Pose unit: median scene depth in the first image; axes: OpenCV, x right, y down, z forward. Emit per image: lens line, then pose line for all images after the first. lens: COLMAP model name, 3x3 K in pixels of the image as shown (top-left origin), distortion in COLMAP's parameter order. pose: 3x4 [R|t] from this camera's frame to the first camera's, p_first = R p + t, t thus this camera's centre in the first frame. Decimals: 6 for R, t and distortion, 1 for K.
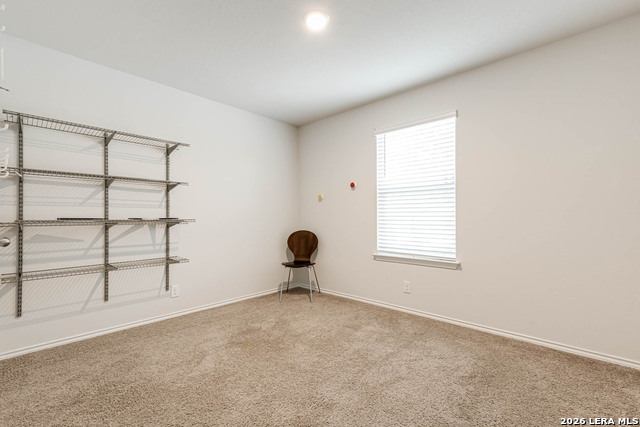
lens RADIAL K [[285.2, 0, 316.6], [0, 285.2, 213.5], [0, 0, 1]] dist [0.020467, 0.000221]
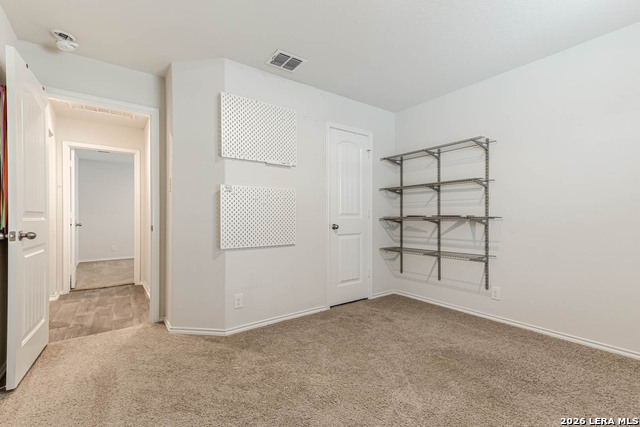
lens RADIAL K [[285.2, 0, 316.0], [0, 285.2, 213.2], [0, 0, 1]] dist [0.020467, 0.000221]
pose [[-0.163888, -0.007147, -0.986453, 0.603175], [0.021773, 0.999704, -0.010861, 0.007726], [0.986239, -0.023258, -0.163684, 0.658306]]
